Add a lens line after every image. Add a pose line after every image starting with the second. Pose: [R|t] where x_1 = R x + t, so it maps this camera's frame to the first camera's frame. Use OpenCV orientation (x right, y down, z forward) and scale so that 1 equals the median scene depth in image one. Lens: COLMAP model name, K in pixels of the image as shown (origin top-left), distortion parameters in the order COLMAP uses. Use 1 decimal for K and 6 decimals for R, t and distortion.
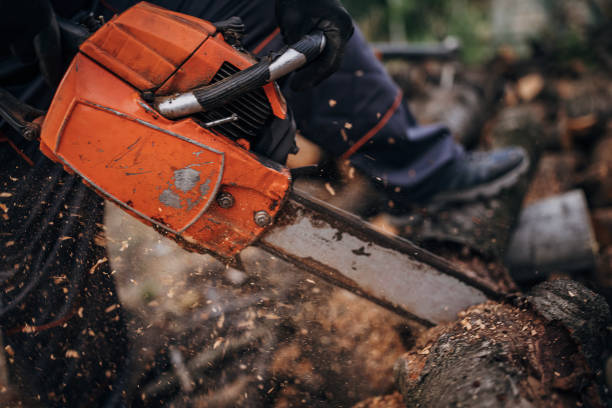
lens RADIAL K [[606.4, 0, 306.0], [0, 606.4, 204.0], [0, 0, 1]] dist [-0.009548, 0.000477]
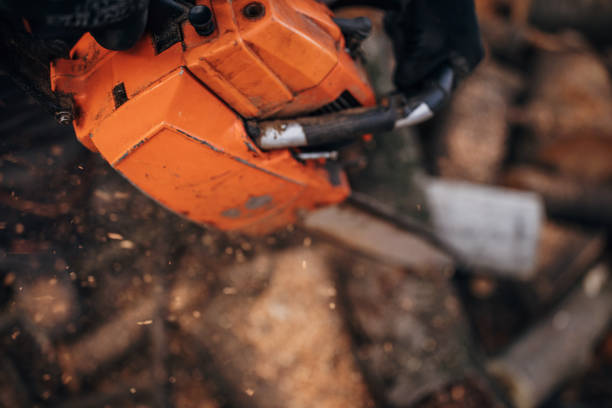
lens RADIAL K [[578.2, 0, 306.0], [0, 578.2, 204.0], [0, 0, 1]] dist [-0.010230, 0.003150]
pose [[0.891360, 0.084444, 0.445362, -0.515290], [-0.337649, 0.779211, 0.528037, -0.511427], [-0.302442, -0.621047, 0.723070, 0.369061]]
